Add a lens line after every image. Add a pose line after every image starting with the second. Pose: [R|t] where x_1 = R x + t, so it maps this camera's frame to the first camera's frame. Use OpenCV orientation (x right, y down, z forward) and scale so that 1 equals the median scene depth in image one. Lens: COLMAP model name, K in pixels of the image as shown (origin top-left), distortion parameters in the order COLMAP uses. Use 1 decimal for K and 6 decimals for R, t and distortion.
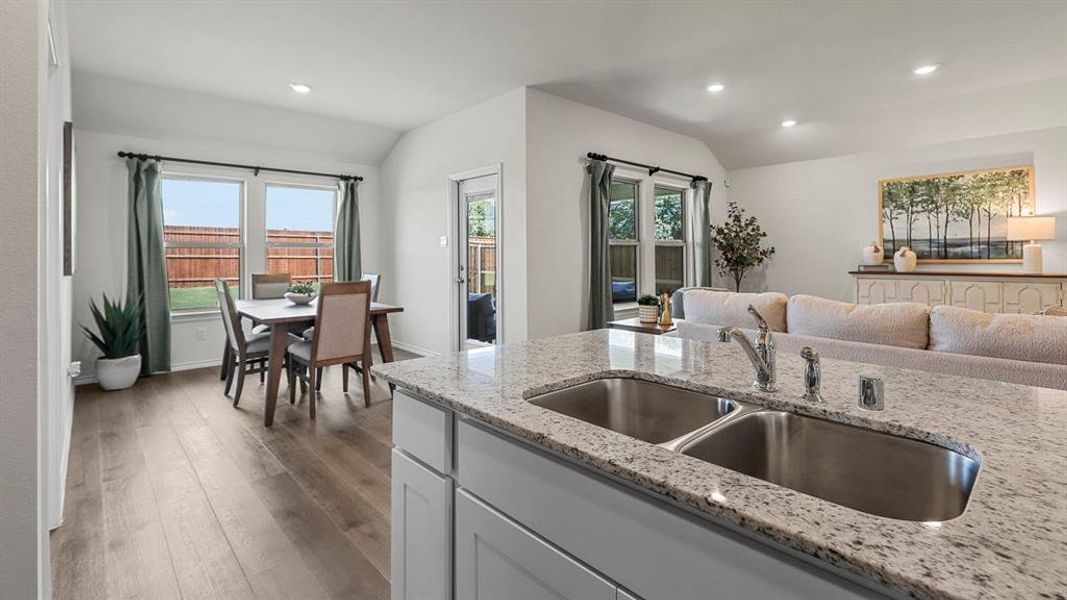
lens RADIAL K [[482.3, 0, 534.5], [0, 482.3, 253.1], [0, 0, 1]] dist [0.000201, 0.000109]
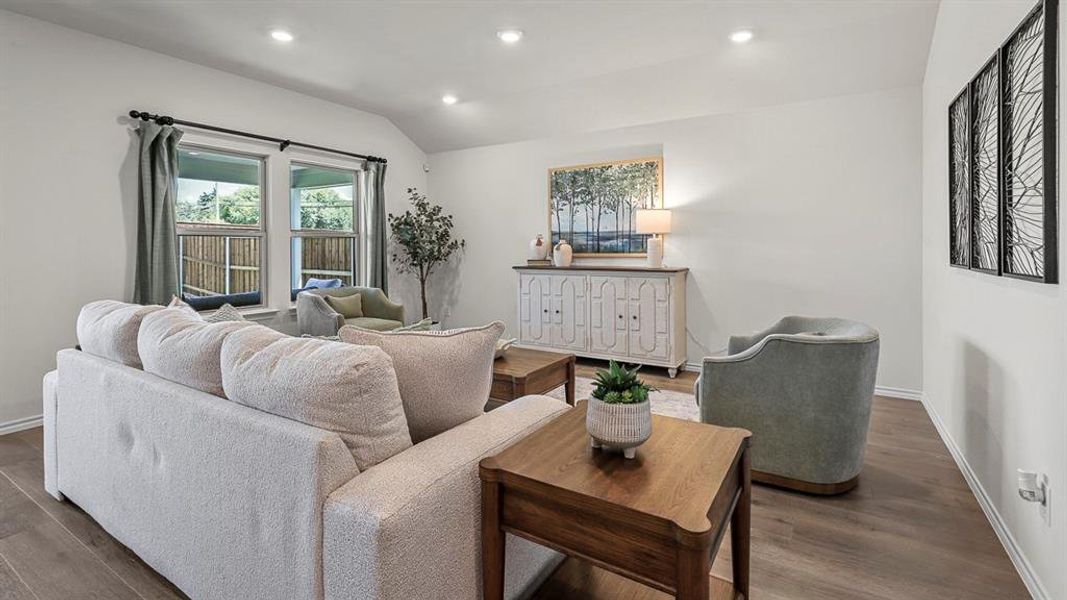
lens RADIAL K [[483.8, 0, 533.4], [0, 483.8, 250.2], [0, 0, 1]] dist [0.000602, -0.000101]
pose [[0.963913, -0.000363, 0.266217, 0.469340], [-0.002690, 0.999935, 0.011103, -0.003322], [-0.266203, -0.011418, 0.963849, 0.106893]]
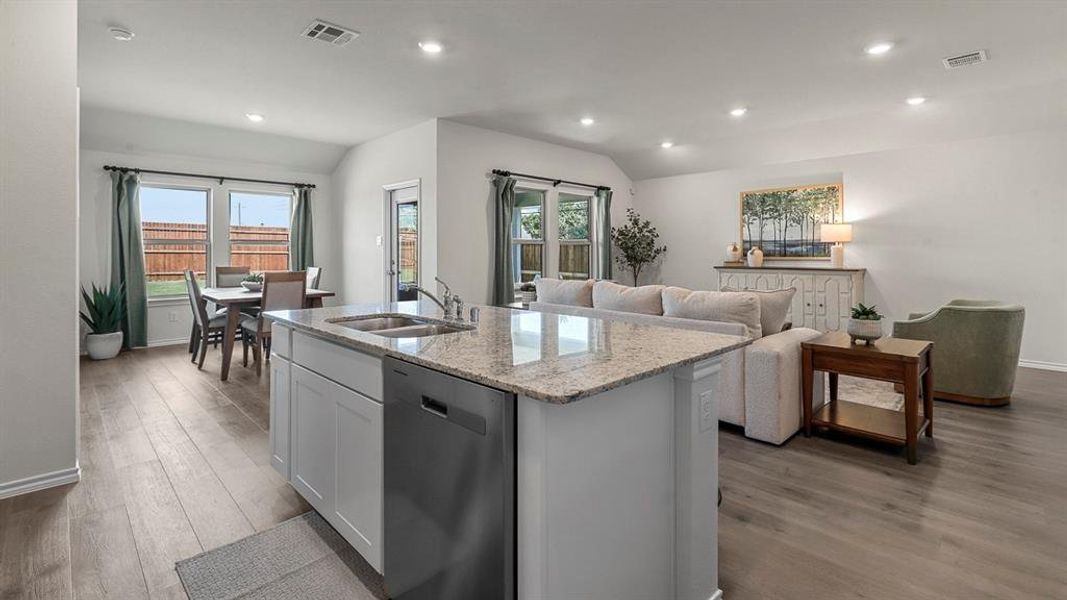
lens RADIAL K [[483.8, 0, 533.4], [0, 483.8, 250.2], [0, 0, 1]] dist [0.000602, -0.000101]
pose [[0.999502, 0.004415, 0.031260, 0.163235], [-0.004454, 0.999989, 0.001163, -0.002809], [-0.031255, -0.001301, 0.999511, -0.227153]]
